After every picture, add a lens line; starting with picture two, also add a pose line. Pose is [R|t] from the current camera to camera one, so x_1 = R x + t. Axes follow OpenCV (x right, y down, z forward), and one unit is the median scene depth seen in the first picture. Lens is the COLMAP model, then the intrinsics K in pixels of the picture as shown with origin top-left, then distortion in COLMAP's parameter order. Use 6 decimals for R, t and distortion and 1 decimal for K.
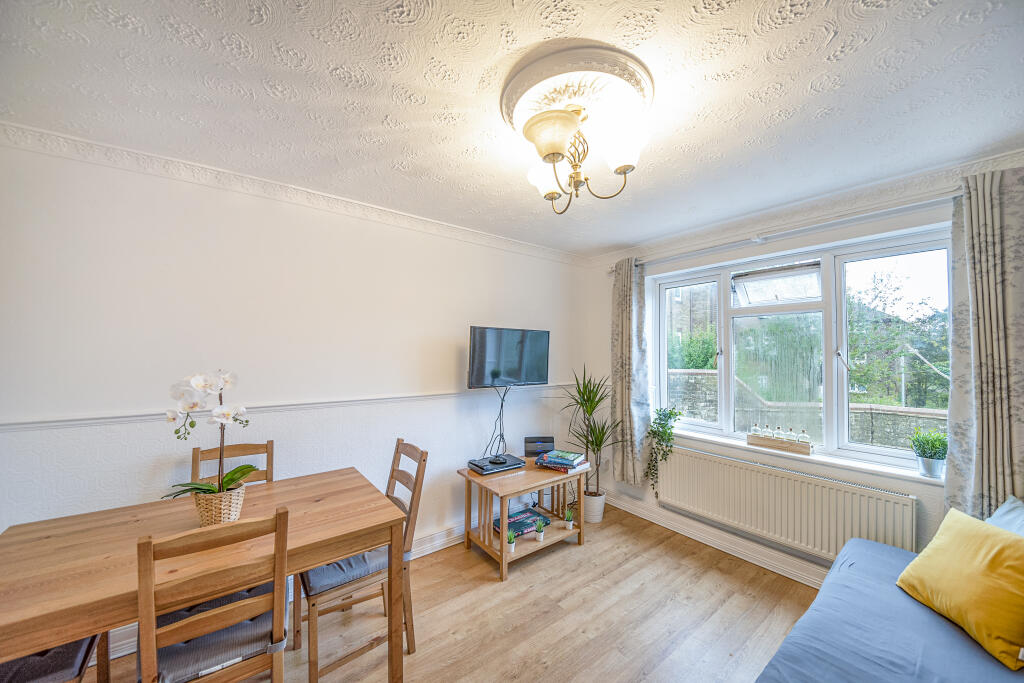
lens RADIAL K [[364.5, 0, 515.4], [0, 364.5, 343.0], [0, 0, 1]] dist [0.035042, -0.022626]
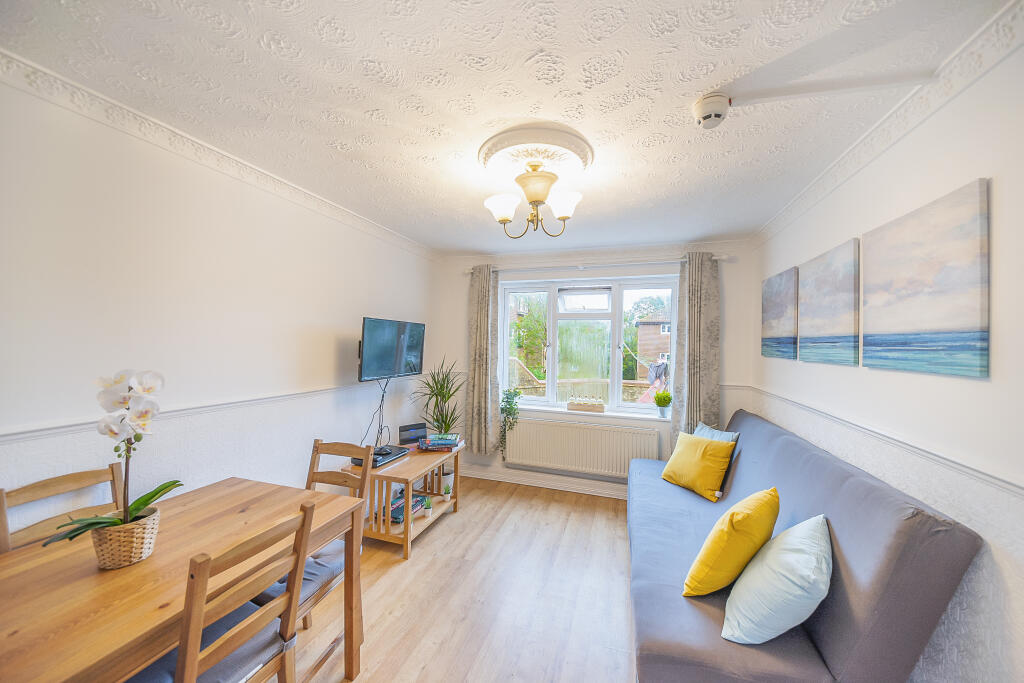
lens RADIAL K [[364.5, 0, 515.4], [0, 364.5, 343.0], [0, 0, 1]] dist [0.035042, -0.022626]
pose [[0.820766, 0.008194, 0.571205, -0.342390], [-0.028812, 0.999218, 0.027066, -0.015858], [-0.570537, -0.038672, 0.820361, -0.026759]]
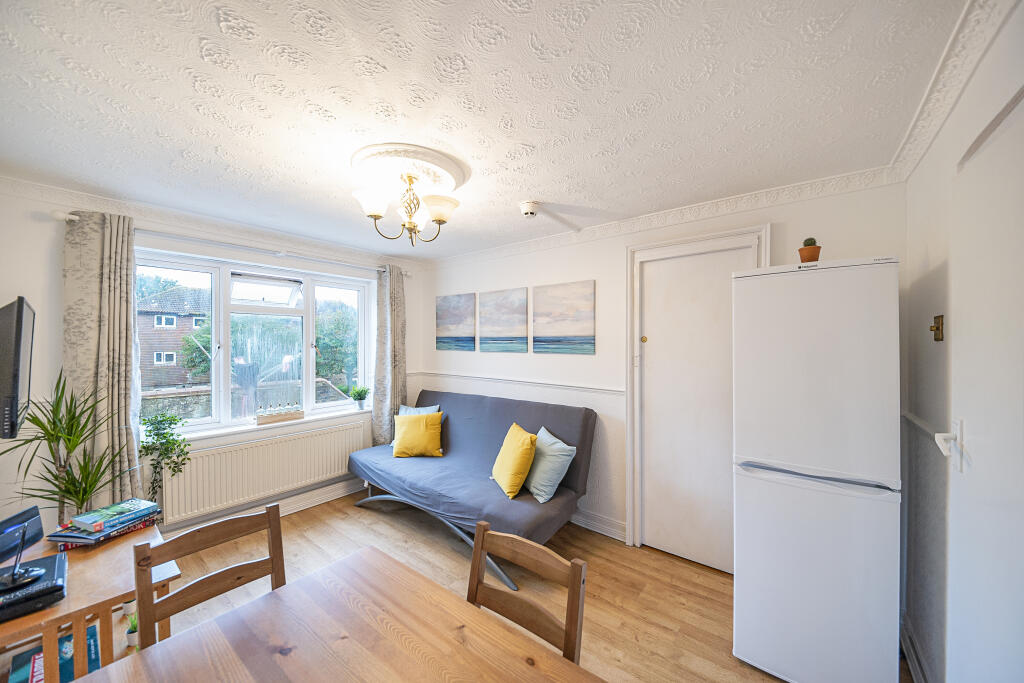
lens RADIAL K [[364.5, 0, 515.4], [0, 364.5, 343.0], [0, 0, 1]] dist [0.035042, -0.022626]
pose [[-0.247717, -0.007911, 0.968800, -0.689602], [-0.029337, 0.999569, 0.000661, -0.007810], [-0.968388, -0.028258, -0.247843, 0.513014]]
